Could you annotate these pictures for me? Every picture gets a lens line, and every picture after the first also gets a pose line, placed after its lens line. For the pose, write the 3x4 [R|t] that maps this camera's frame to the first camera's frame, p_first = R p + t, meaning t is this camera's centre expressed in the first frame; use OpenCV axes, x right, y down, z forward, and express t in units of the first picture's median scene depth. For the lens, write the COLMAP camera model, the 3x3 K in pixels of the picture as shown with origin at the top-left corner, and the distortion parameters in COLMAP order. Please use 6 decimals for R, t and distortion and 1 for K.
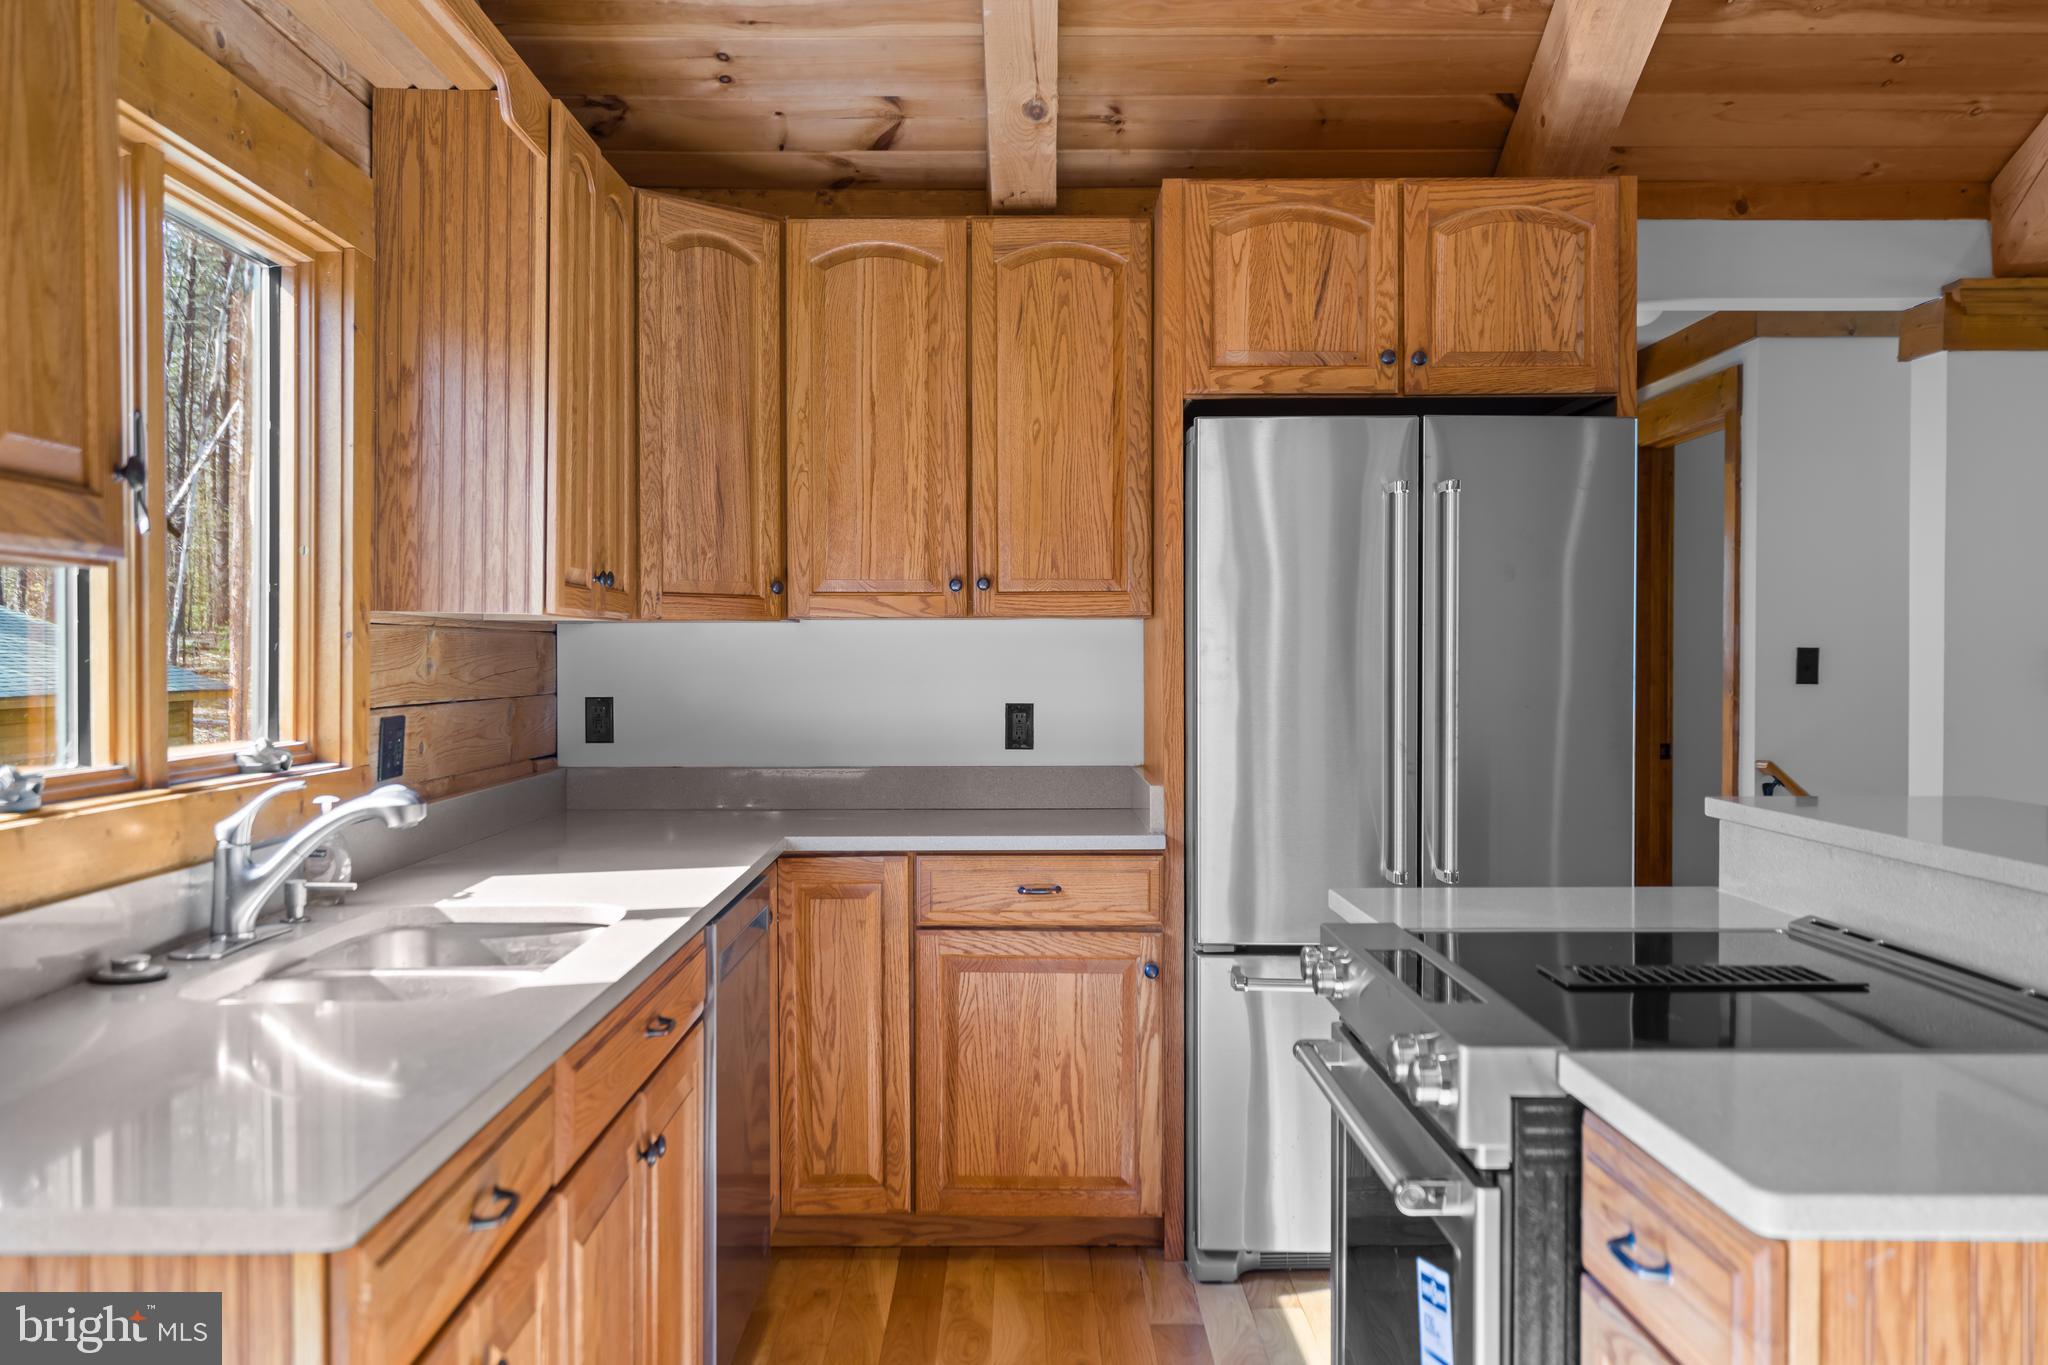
lens RADIAL K [[1744.1, 0, 1014.1], [0, 1744.1, 684.6], [0, 0, 1]] dist [0.014038, -0.003145]
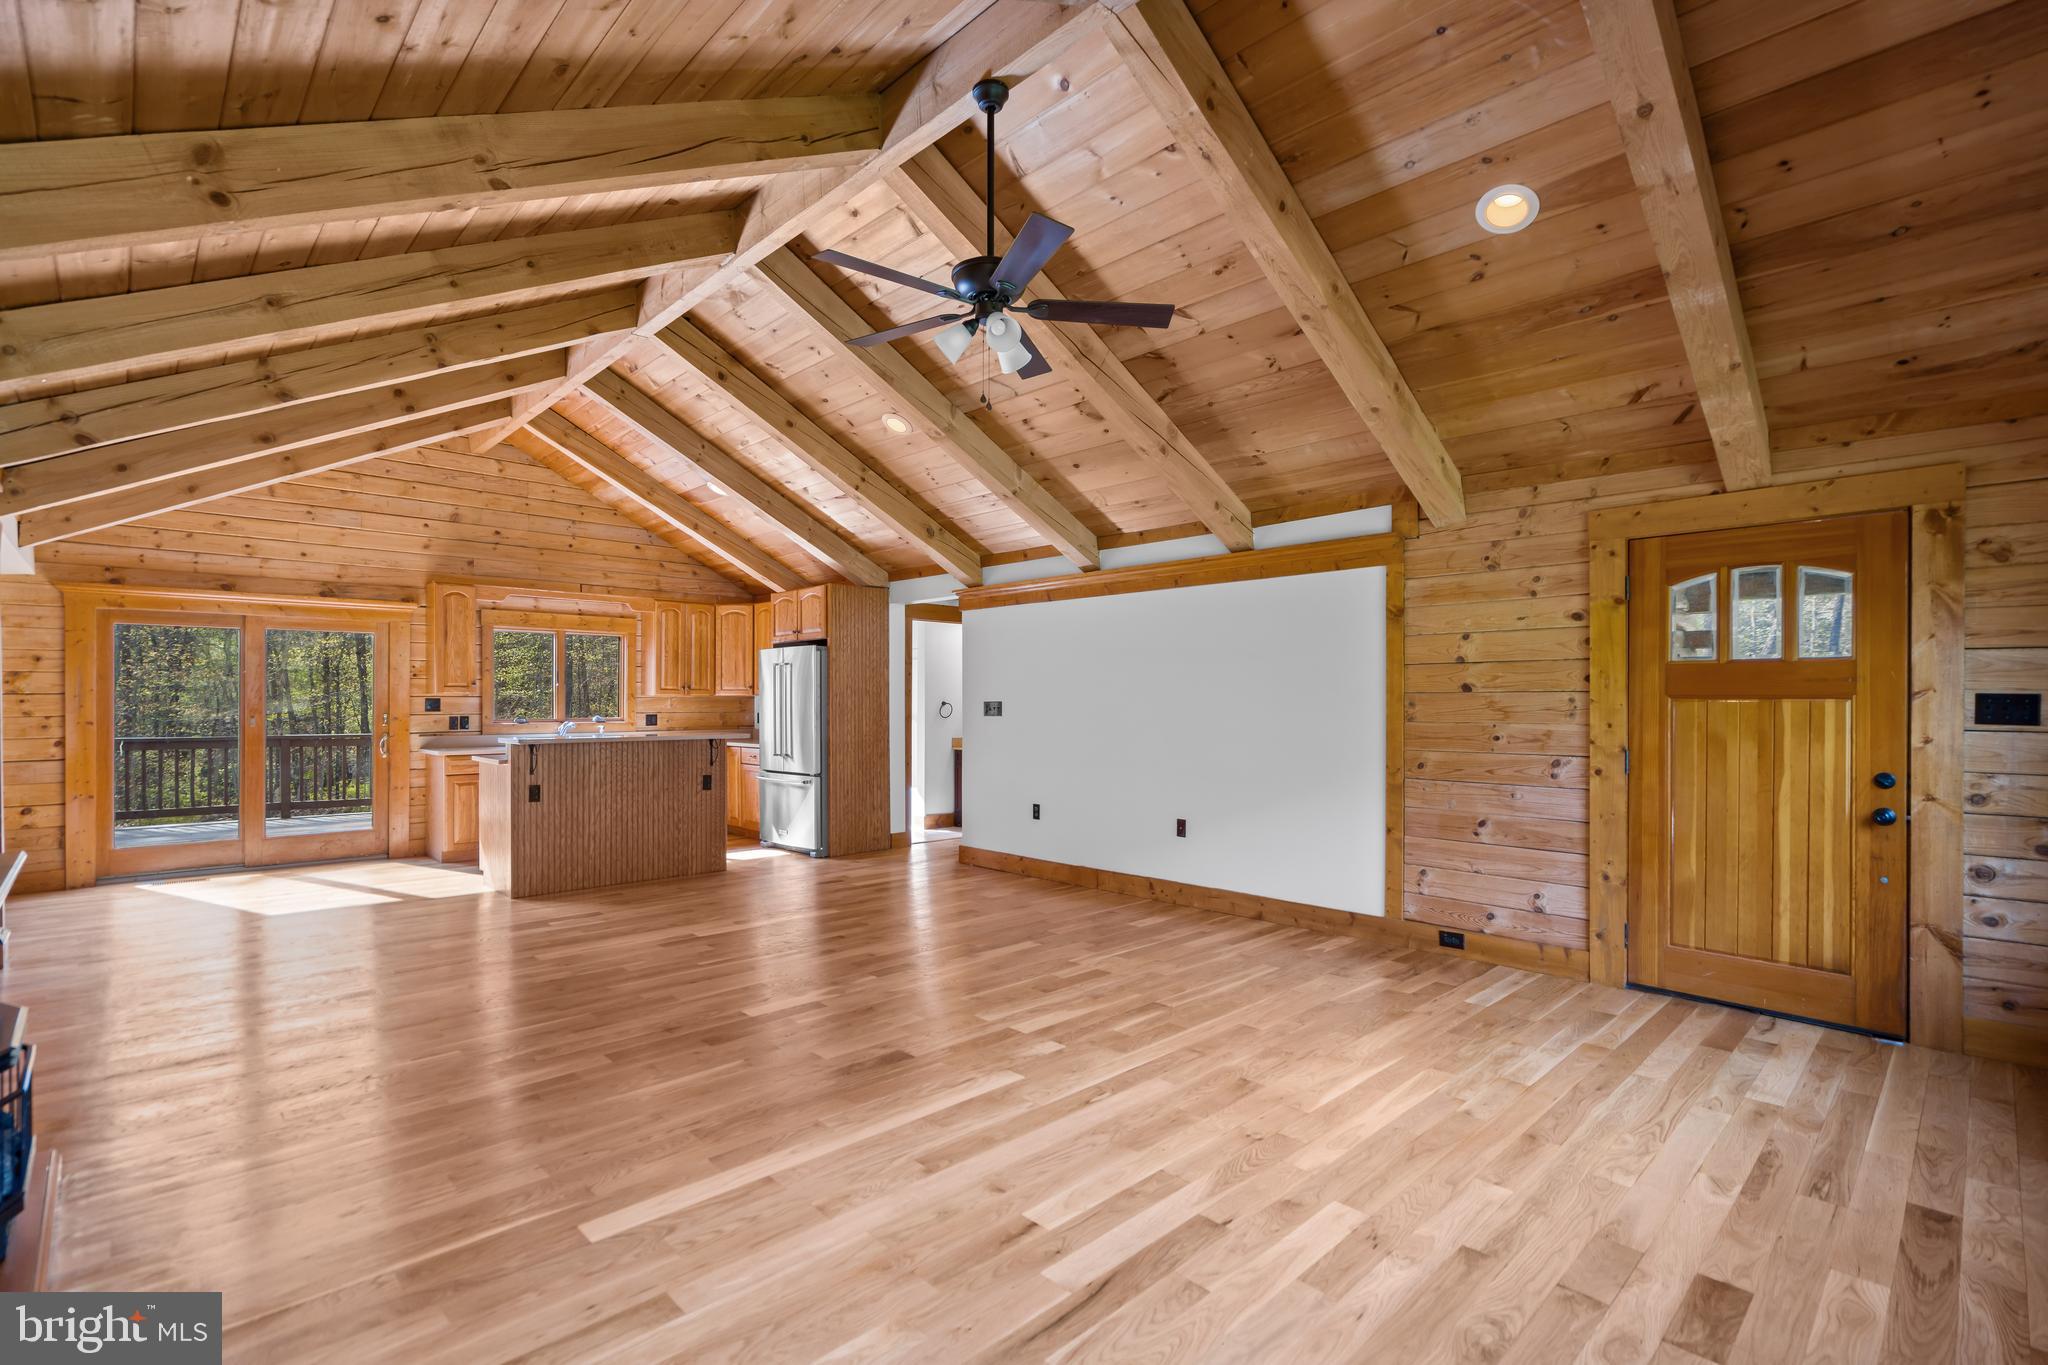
lens RADIAL K [[939.3, 0, 1015.5], [0, 939.3, 701.0], [0, 0, 1]] dist [-0.000127, 0.001821]
pose [[0.687683, -0.000507, -0.726011, 2.180387], [-0.012615, 0.999840, -0.012647, -0.000689], [0.725901, 0.017856, 0.687567, -0.160767]]
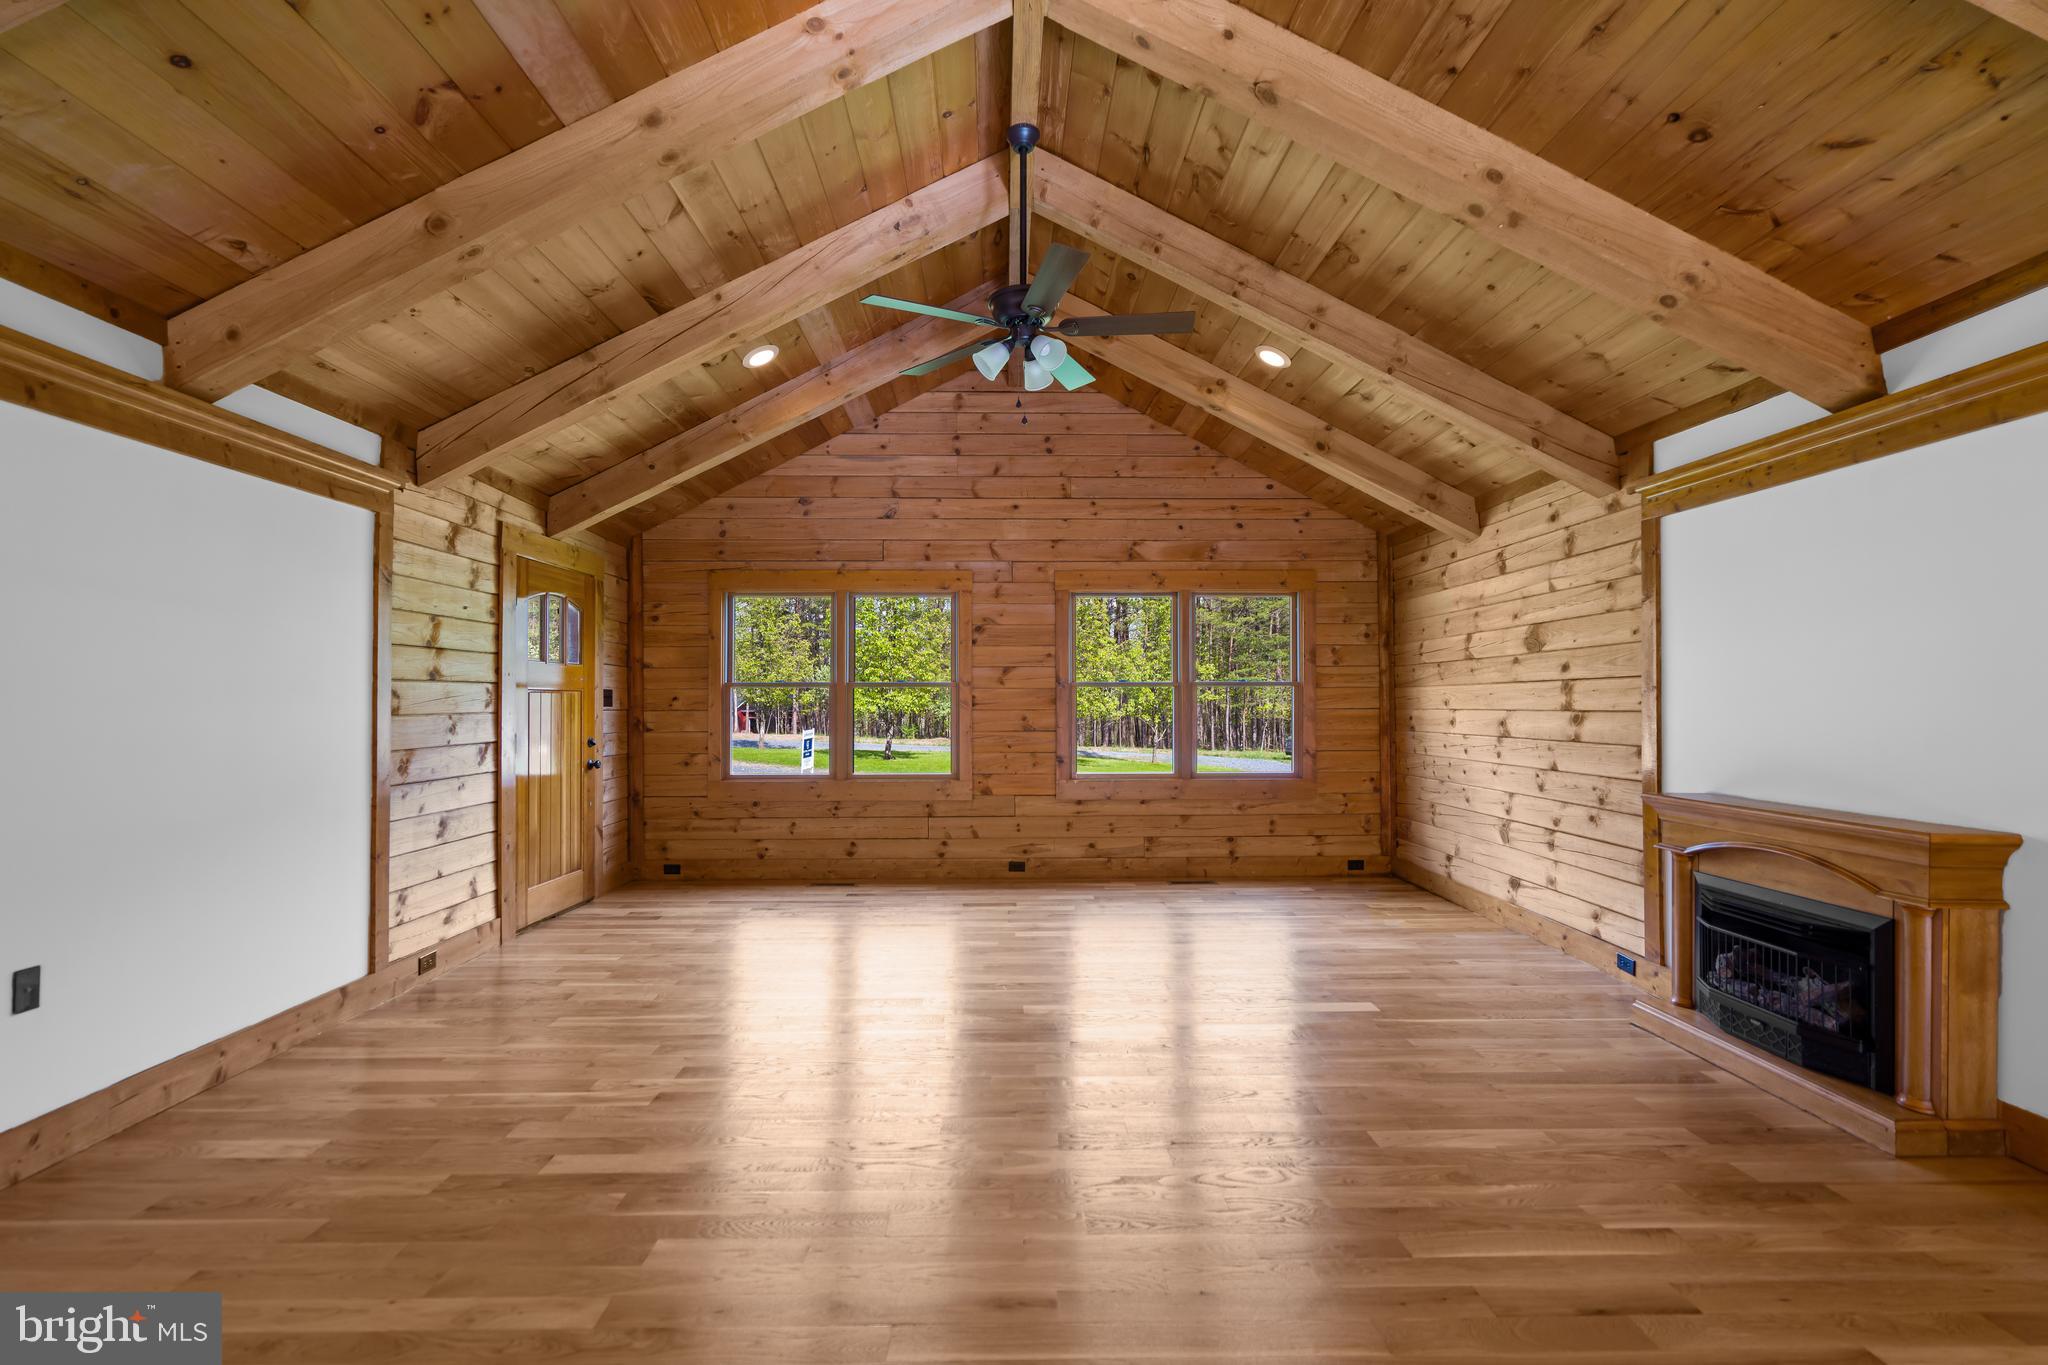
lens RADIAL K [[939.3, 0, 1025.8], [0, 939.3, 693.4], [0, 0, 1]] dist [-0.000127, 0.001821]
pose [[-0.018635, 0.008319, 0.999792, 0.510574], [0.017065, 0.999822, -0.008001, 0.000622], [-0.999681, 0.016912, -0.018774, 0.462343]]
